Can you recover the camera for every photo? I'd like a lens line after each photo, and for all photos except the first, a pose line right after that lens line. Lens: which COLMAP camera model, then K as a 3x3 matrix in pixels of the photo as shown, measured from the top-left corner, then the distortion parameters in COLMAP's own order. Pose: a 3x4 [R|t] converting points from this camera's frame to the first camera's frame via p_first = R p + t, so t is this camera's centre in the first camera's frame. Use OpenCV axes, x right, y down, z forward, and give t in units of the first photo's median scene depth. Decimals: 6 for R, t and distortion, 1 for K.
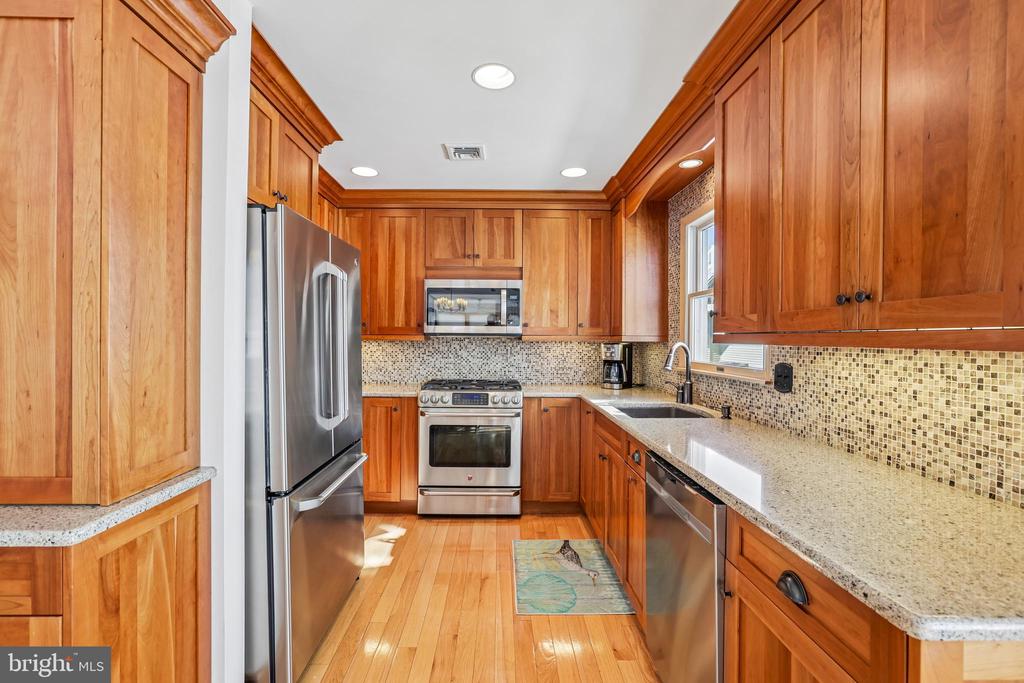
lens RADIAL K [[466.3, 0, 507.2], [0, 466.3, 343.4], [0, 0, 1]] dist [-0.012128, 0.000196]
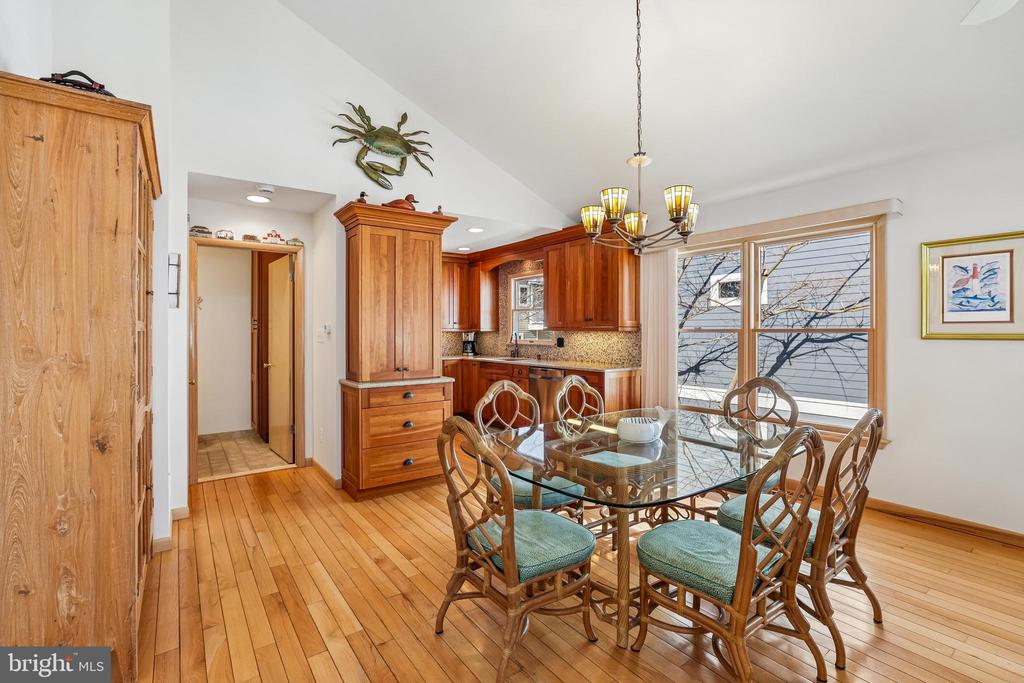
lens RADIAL K [[466.3, 0, 512.5], [0, 466.3, 334.5], [0, 0, 1]] dist [-0.012128, 0.000196]
pose [[0.817517, -0.005604, 0.575877, -1.384312], [0.008340, 0.999963, -0.002109, 0.027074], [-0.575844, 0.006527, 0.817533, -1.274812]]
